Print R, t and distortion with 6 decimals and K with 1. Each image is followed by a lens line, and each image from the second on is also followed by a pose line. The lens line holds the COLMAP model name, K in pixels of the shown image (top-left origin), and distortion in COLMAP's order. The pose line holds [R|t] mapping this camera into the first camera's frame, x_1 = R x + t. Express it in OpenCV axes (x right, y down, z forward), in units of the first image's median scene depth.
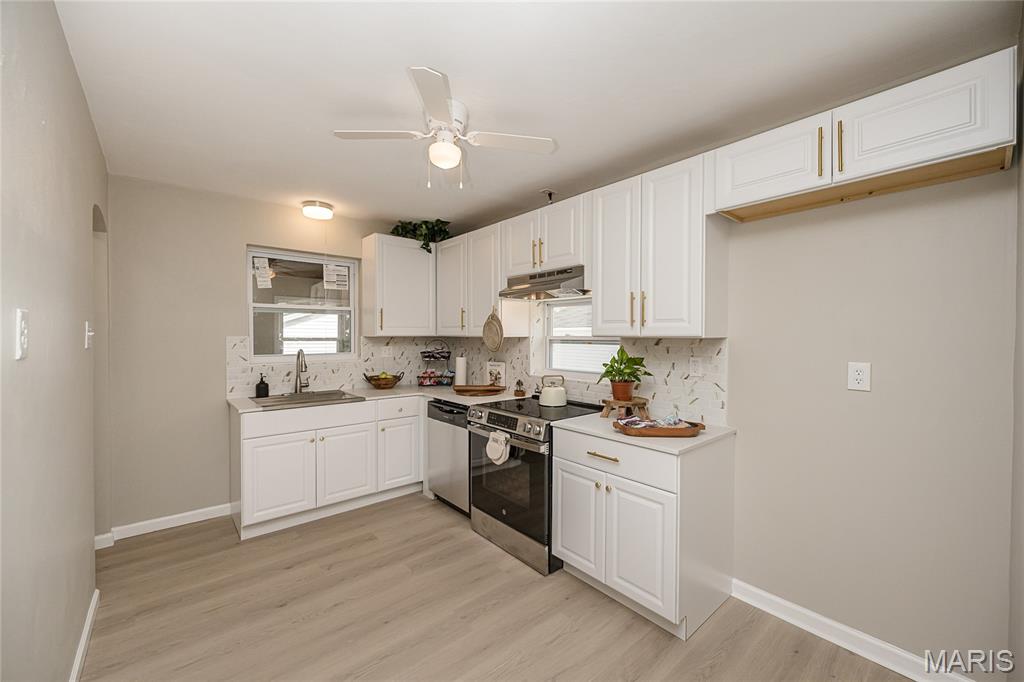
lens RADIAL K [[407.5, 0, 507.7], [0, 407.5, 334.0], [0, 0, 1]] dist [0.001236, 0.000229]
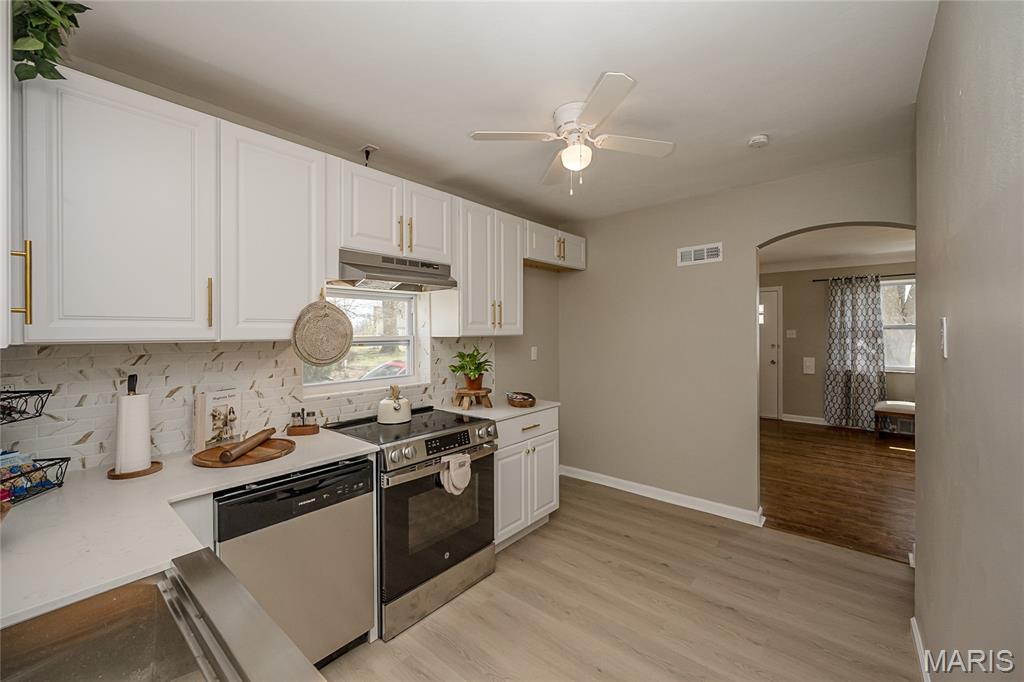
lens RADIAL K [[407.5, 0, 509.3], [0, 407.5, 340.1], [0, 0, 1]] dist [0.001236, 0.000229]
pose [[-0.155389, -0.011611, 0.987785, -0.761897], [0.011801, 0.999838, 0.013610, 0.003032], [-0.987783, 0.013772, -0.155227, 0.931704]]
